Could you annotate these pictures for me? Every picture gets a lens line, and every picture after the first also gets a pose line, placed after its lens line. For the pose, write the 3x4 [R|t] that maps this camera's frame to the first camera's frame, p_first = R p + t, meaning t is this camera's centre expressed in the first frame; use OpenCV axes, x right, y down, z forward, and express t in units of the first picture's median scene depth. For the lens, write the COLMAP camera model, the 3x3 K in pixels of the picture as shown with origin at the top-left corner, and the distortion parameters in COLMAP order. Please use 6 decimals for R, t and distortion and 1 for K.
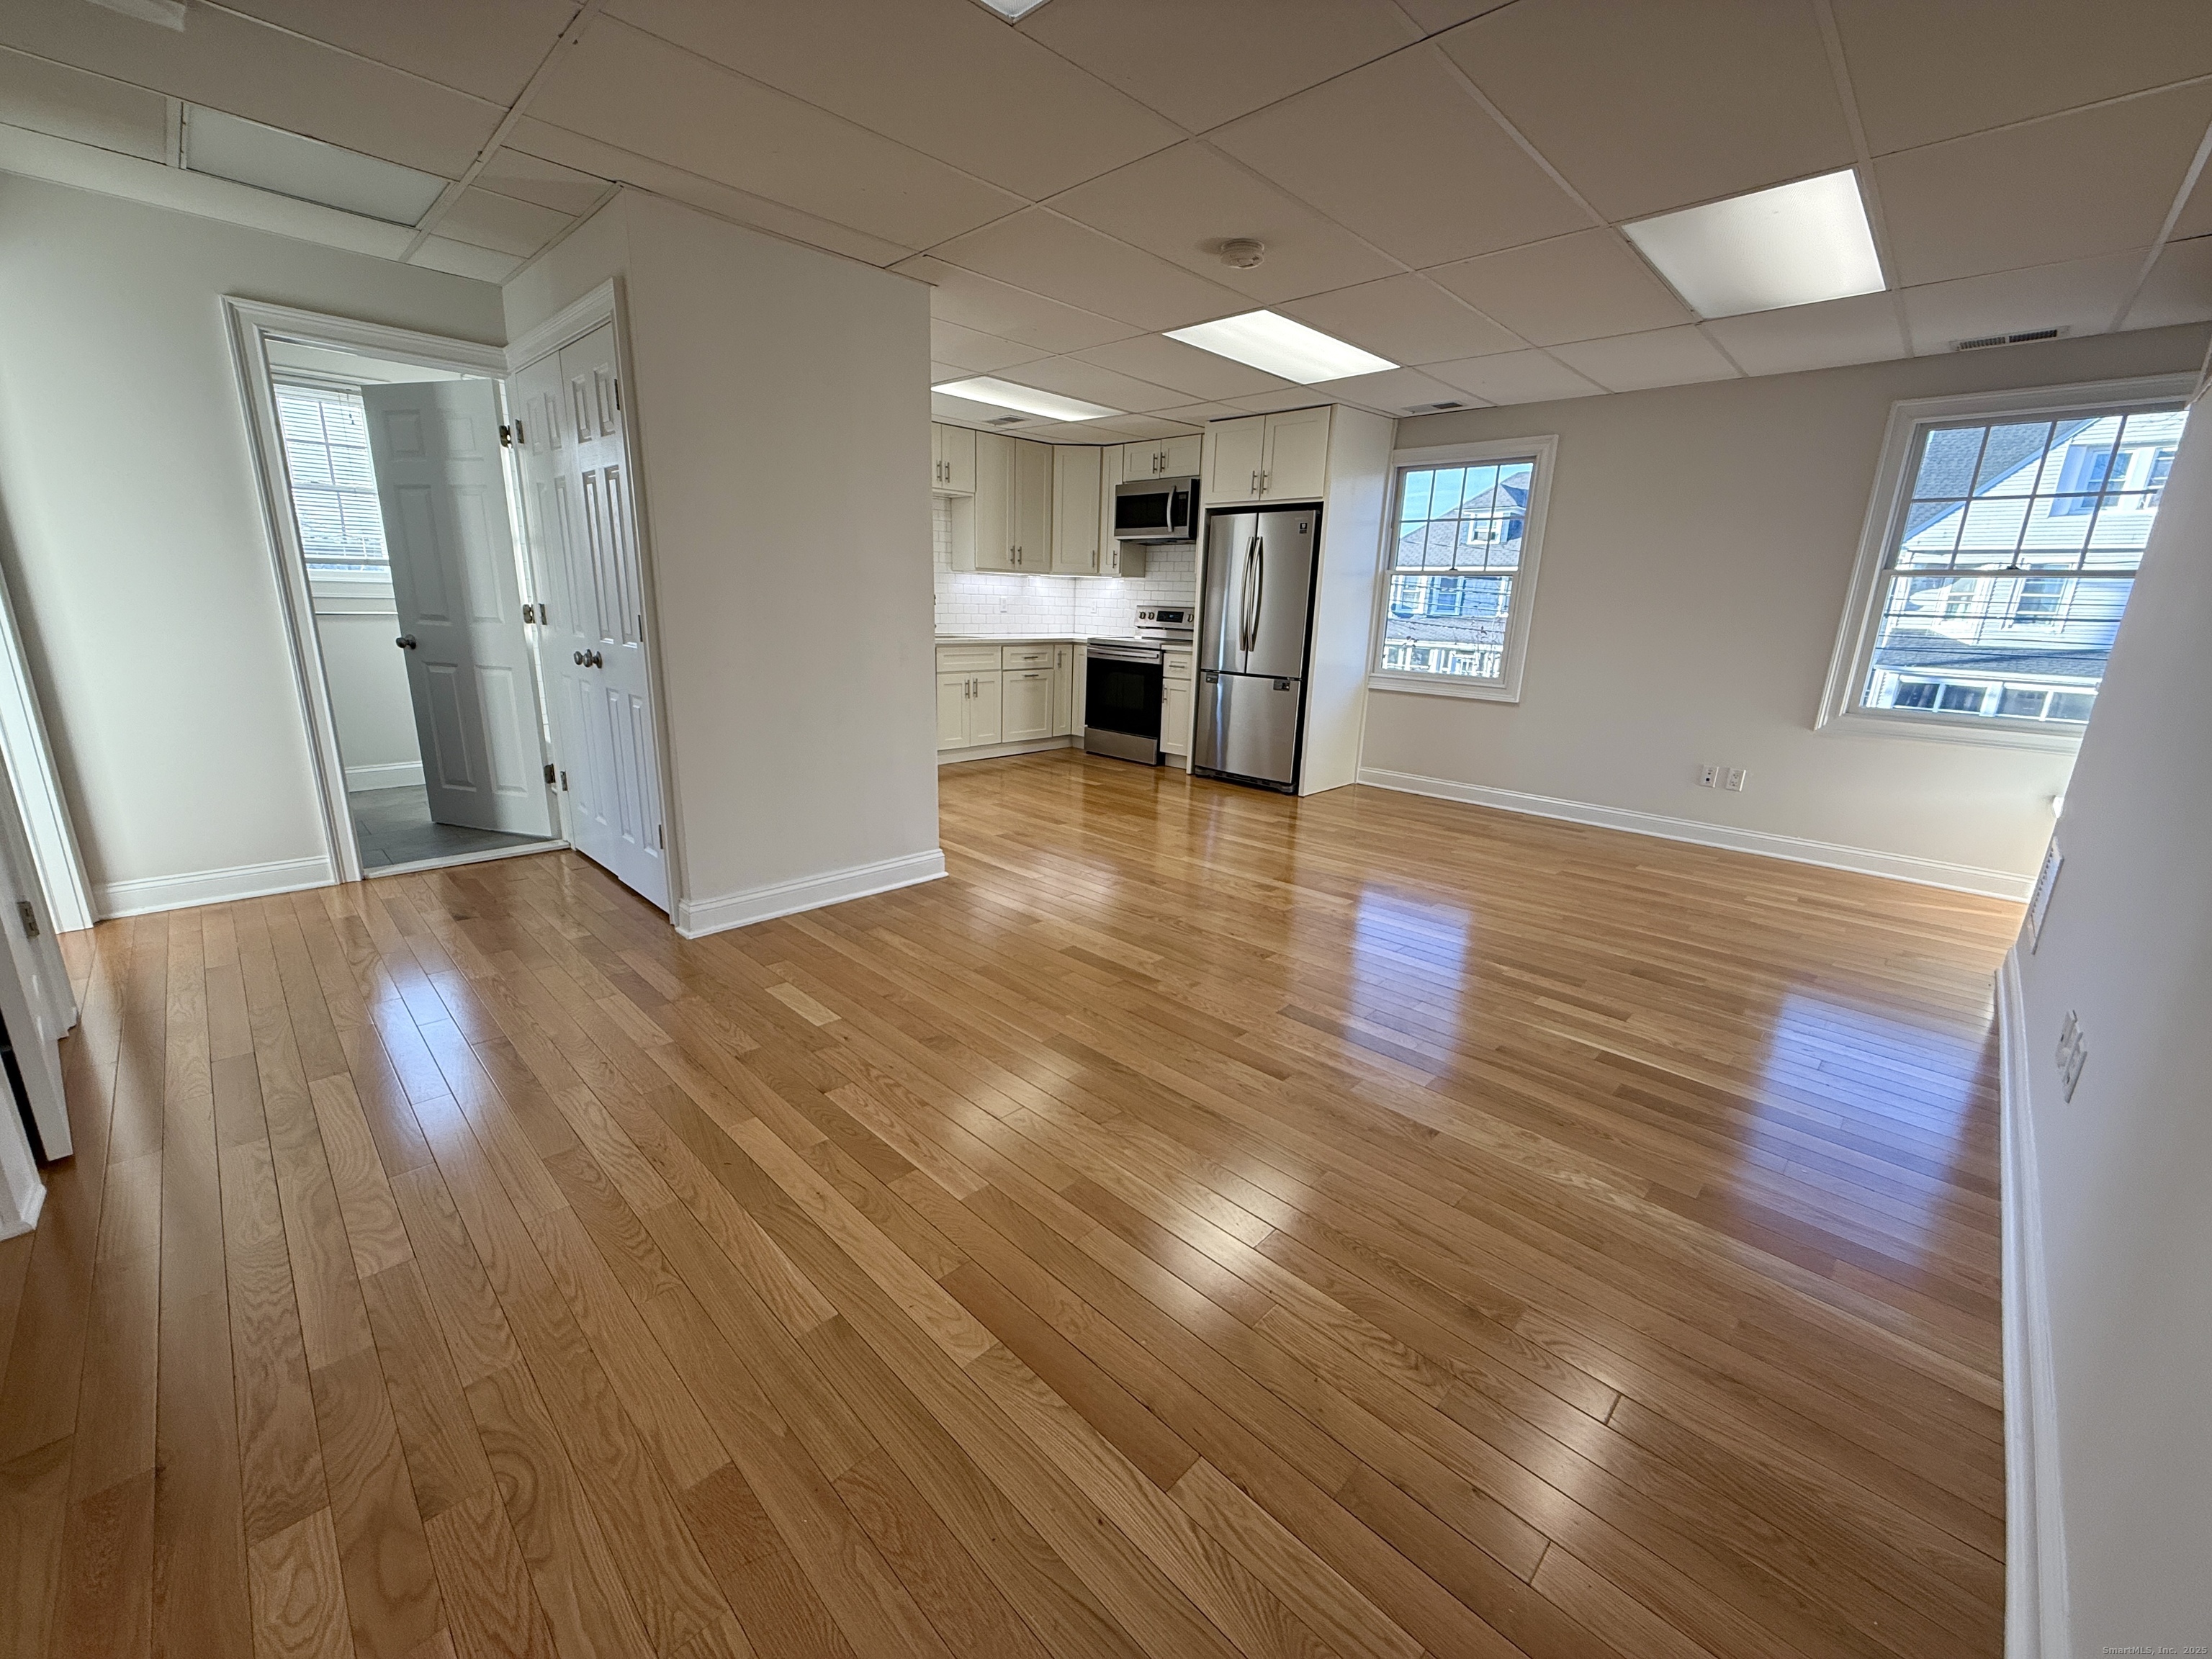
lens RADIAL K [[880.1, 0, 1106.0], [0, 880.1, 829.5], [0, 0, 1]] dist [0.000458, 0.000285]
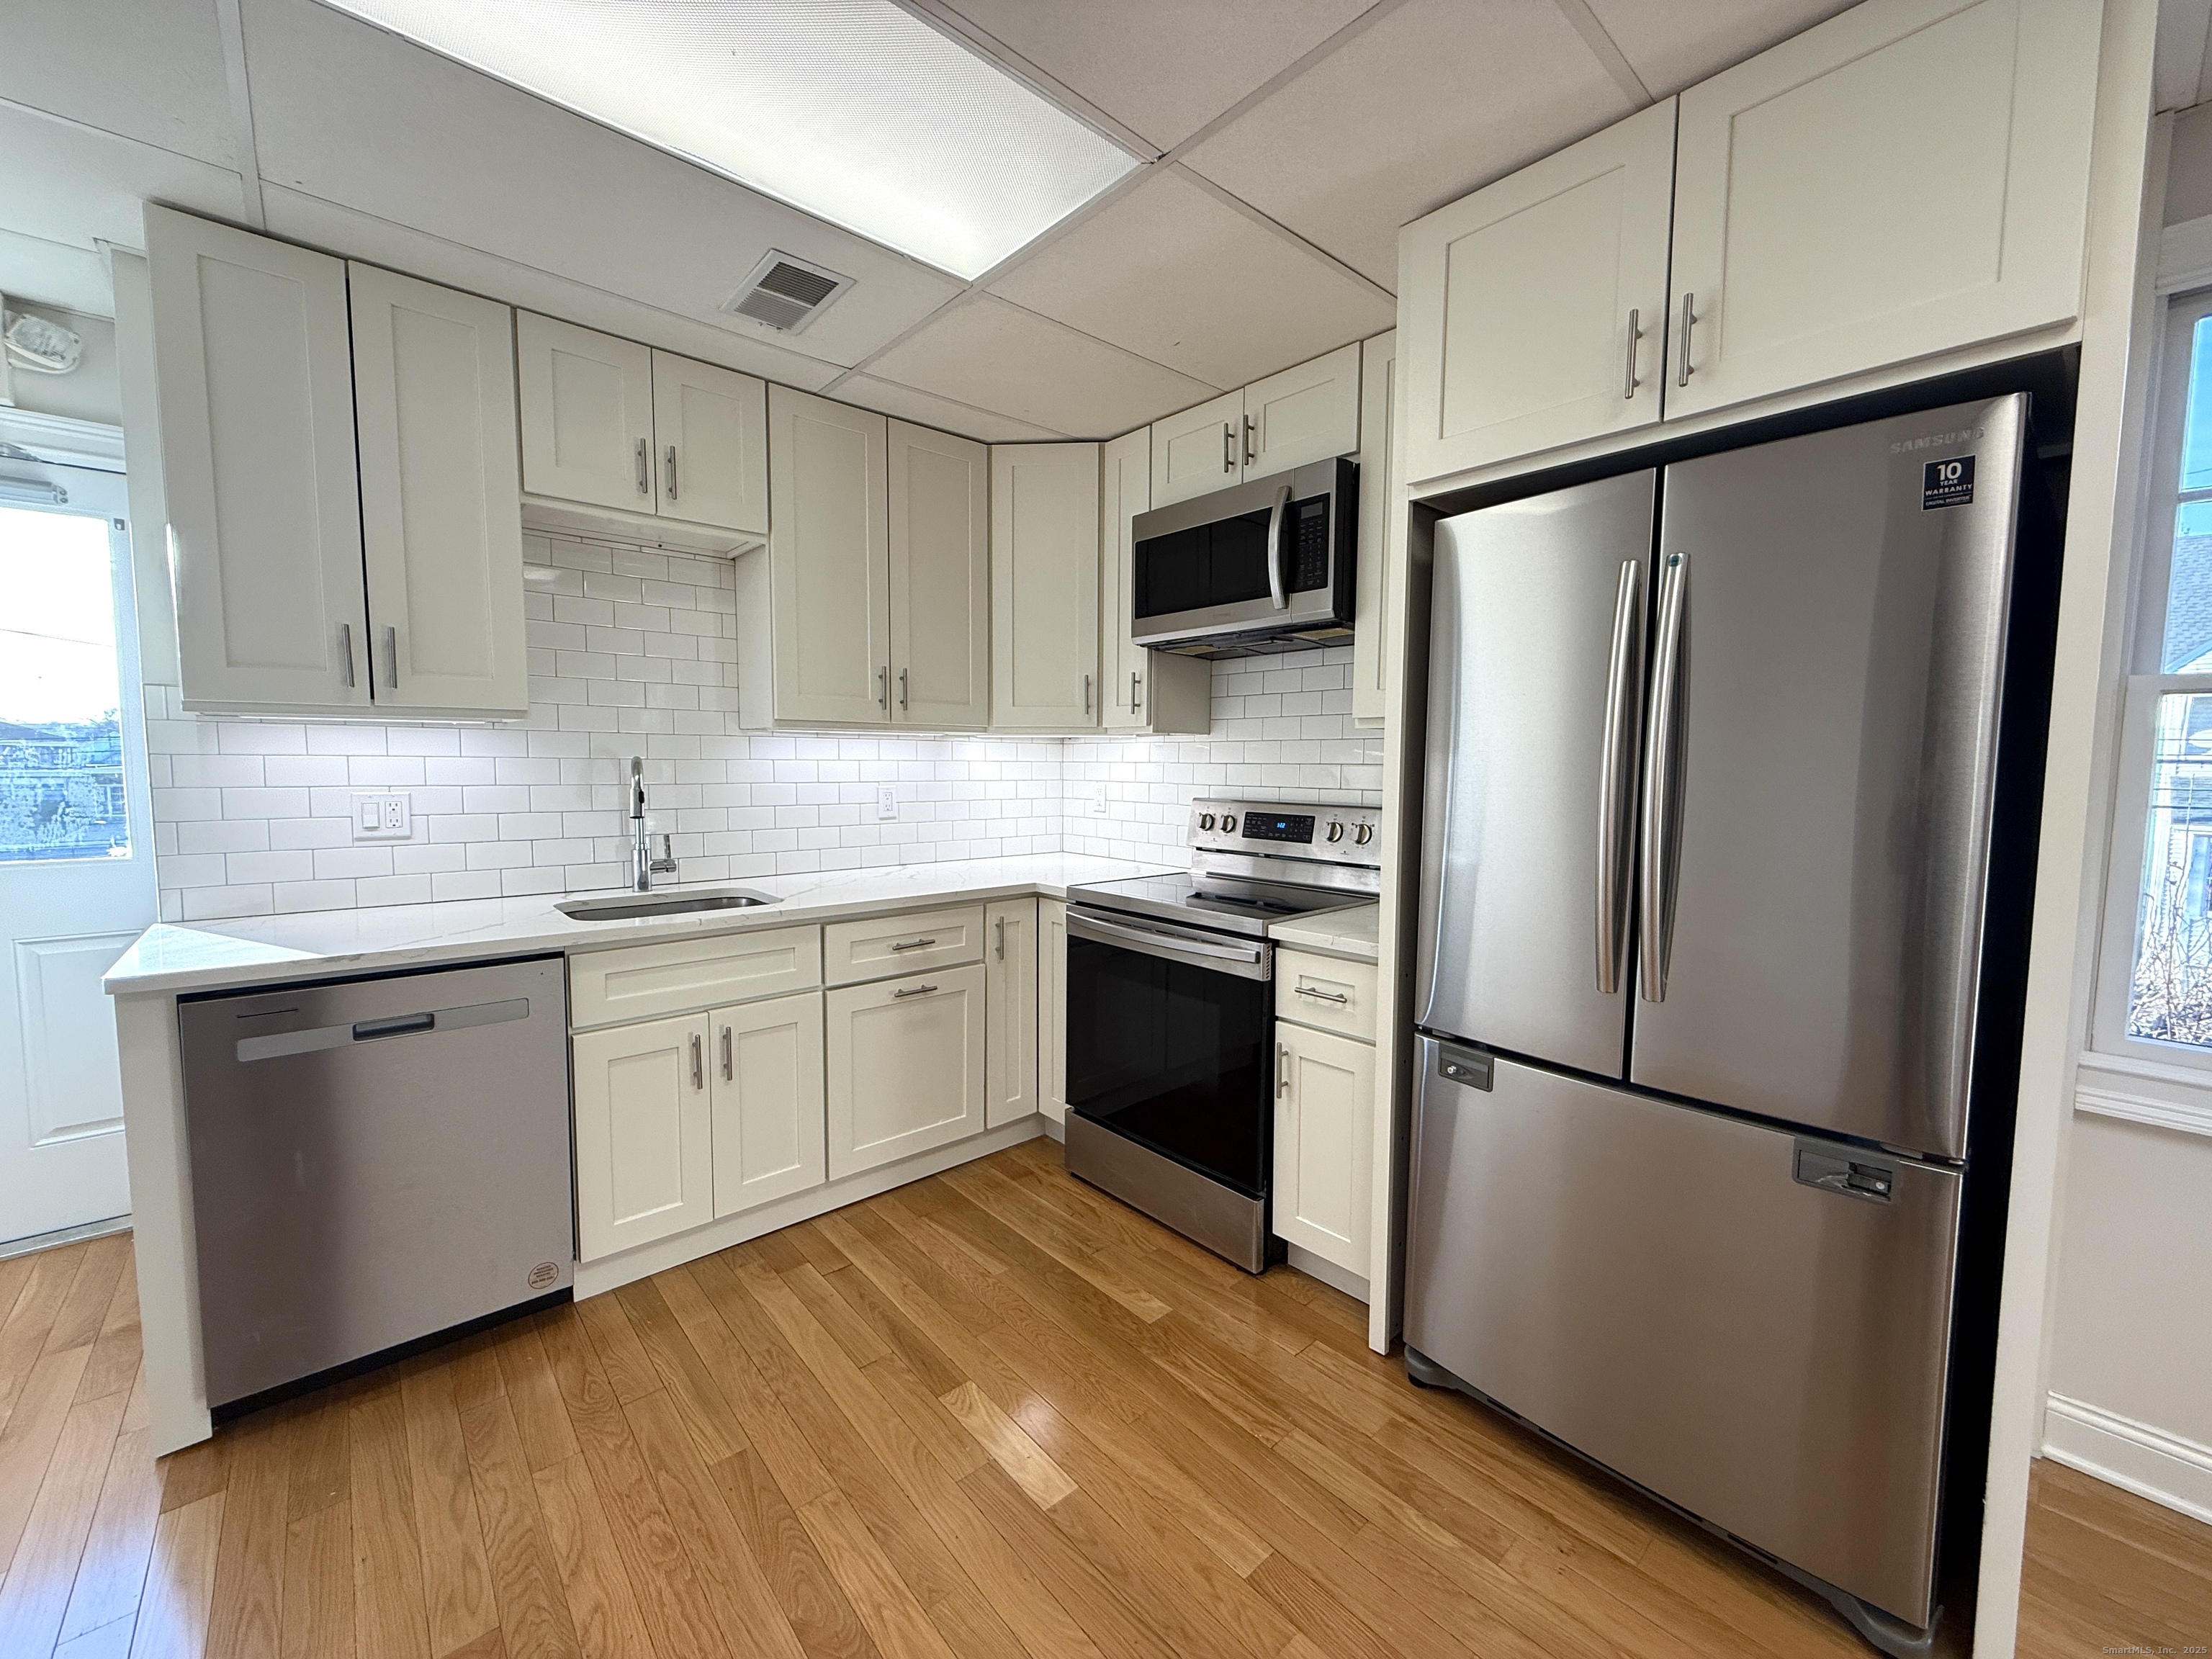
lens RADIAL K [[880.1, 0, 1106.0], [0, 880.1, 829.5], [0, 0, 1]] dist [0.000458, 0.000285]
pose [[0.997288, -0.019647, -0.070930, 0.025363], [0.006520, 0.983508, -0.180745, -0.179053], [0.073311, 0.179792, 0.980969, 0.639902]]
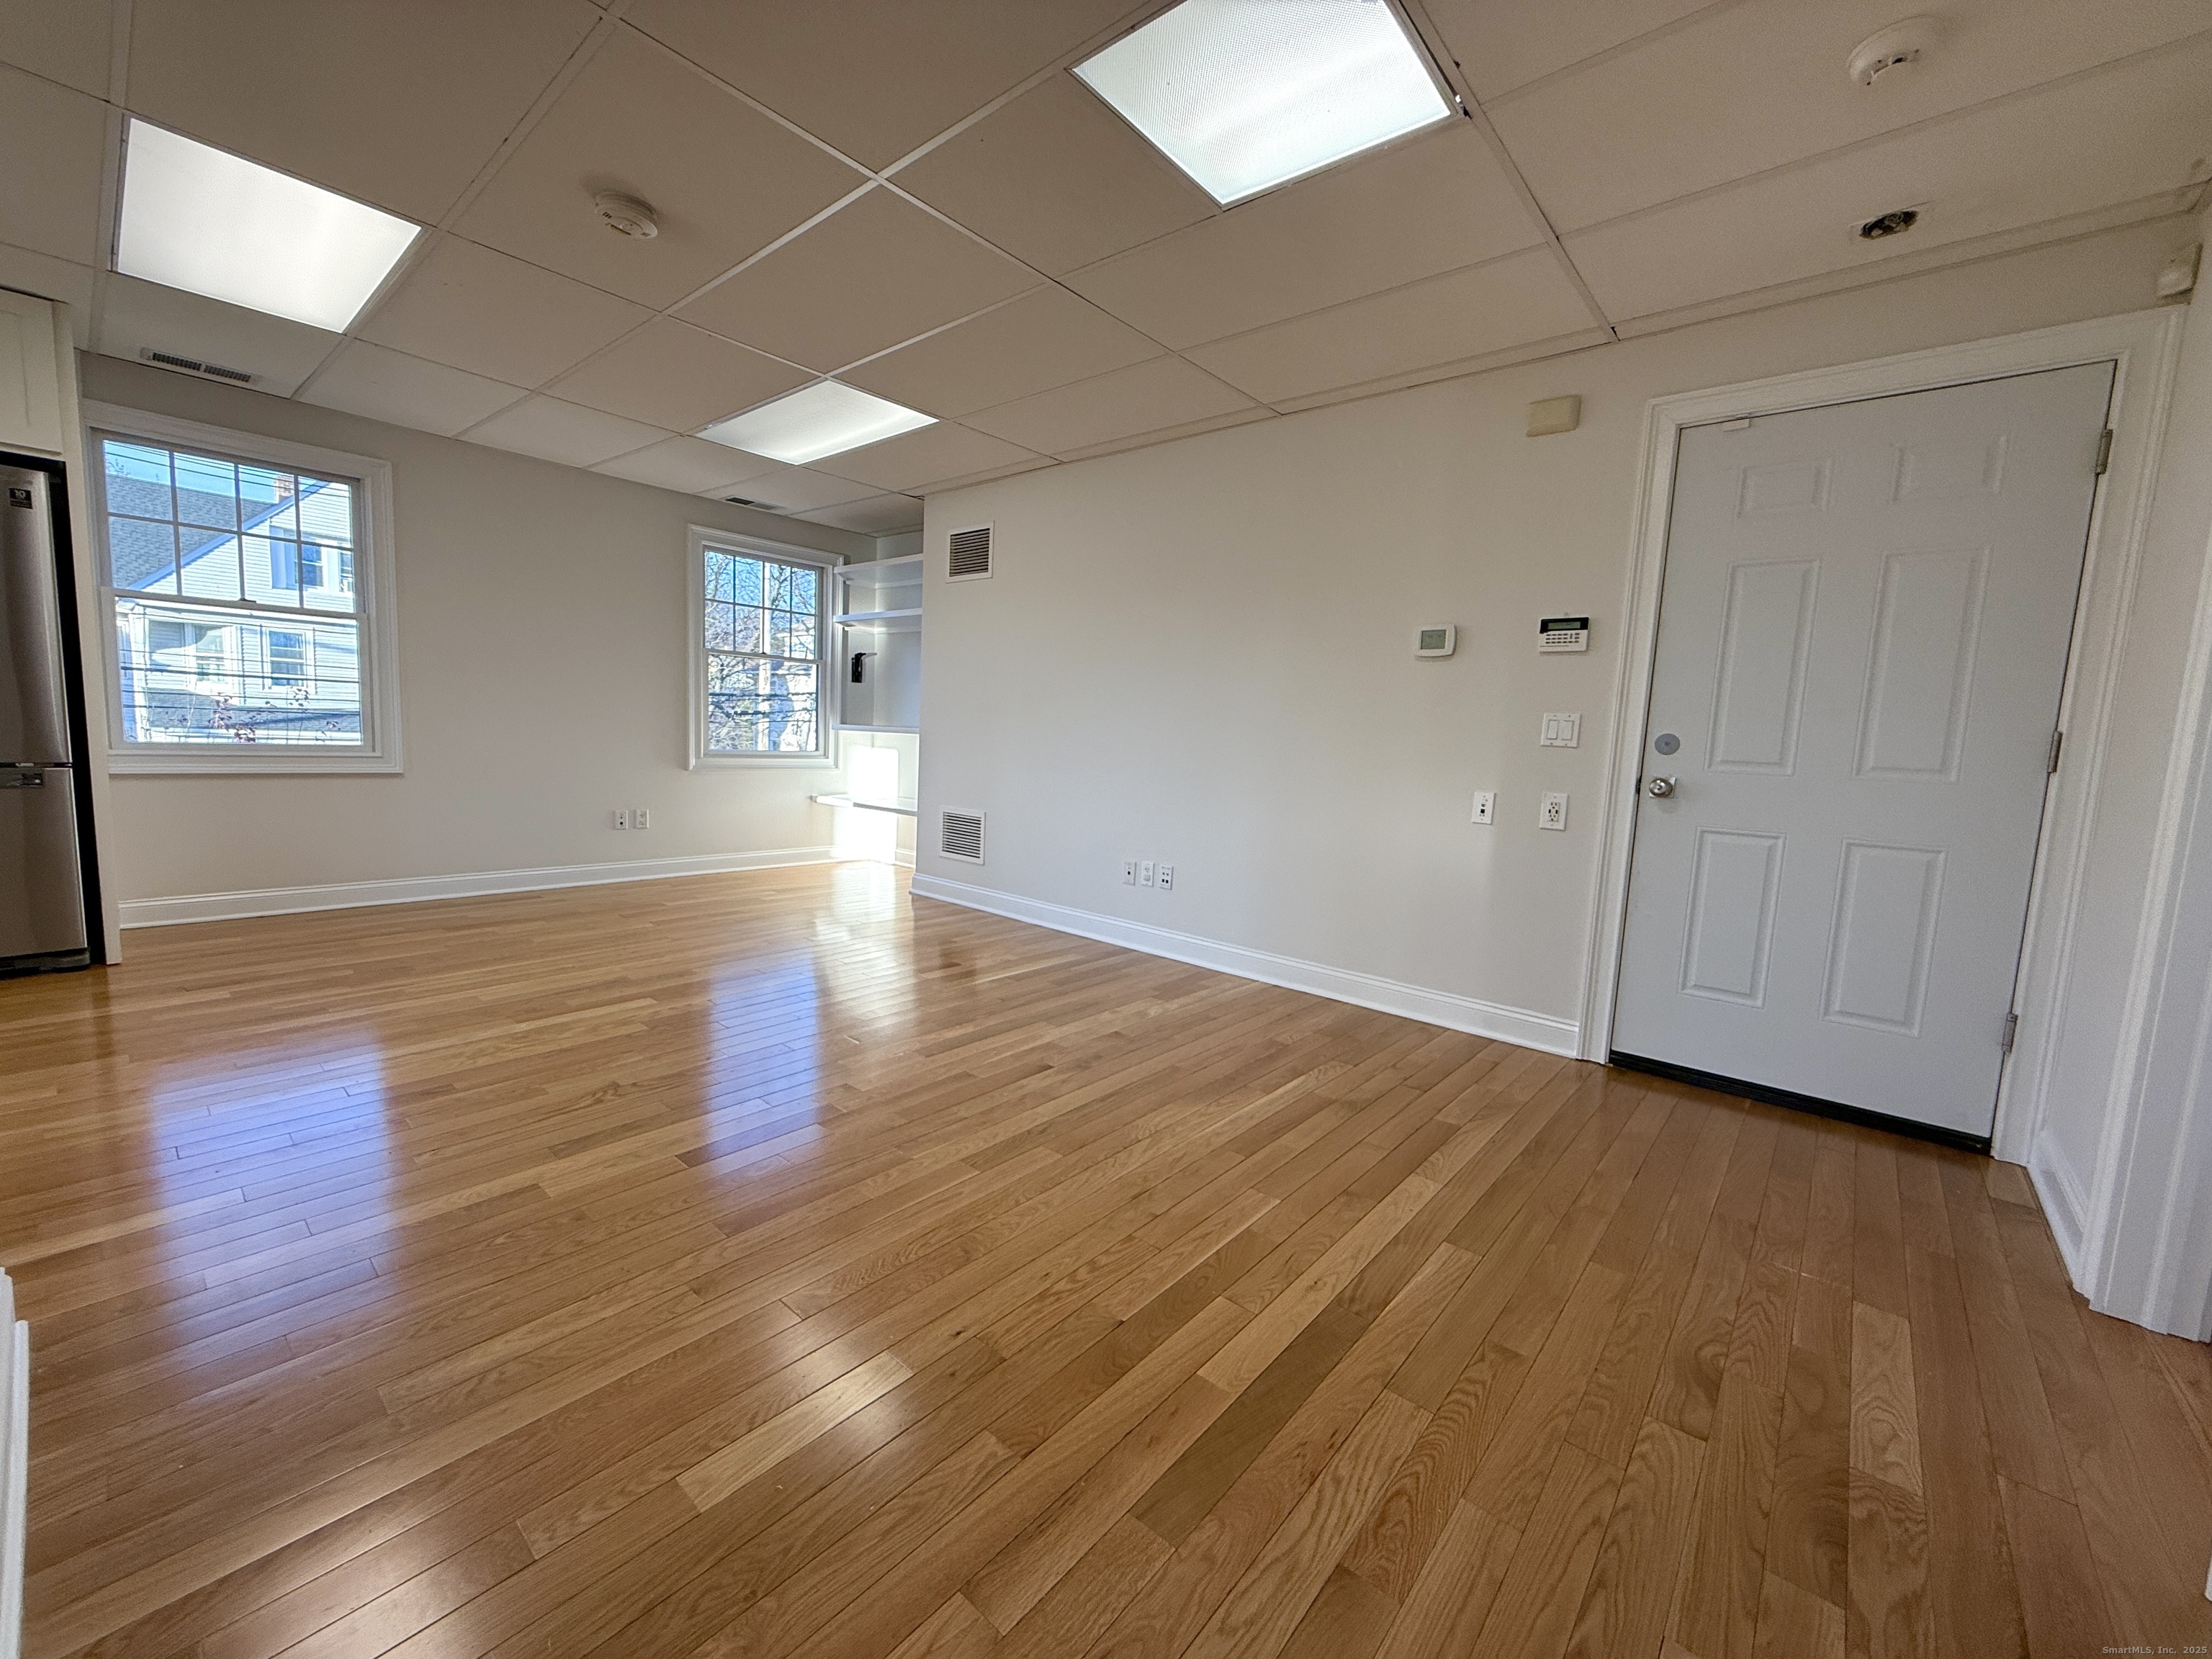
lens RADIAL K [[876.0, 0, 1096.3], [0, 876.0, 823.2], [0, 0, 1]] dist [0.001760, 0.000200]
pose [[-0.056877, -0.137948, 0.988805, -0.321756], [0.206211, 0.967429, 0.146827, -0.067193], [-0.976853, 0.212253, -0.026578, 0.317014]]
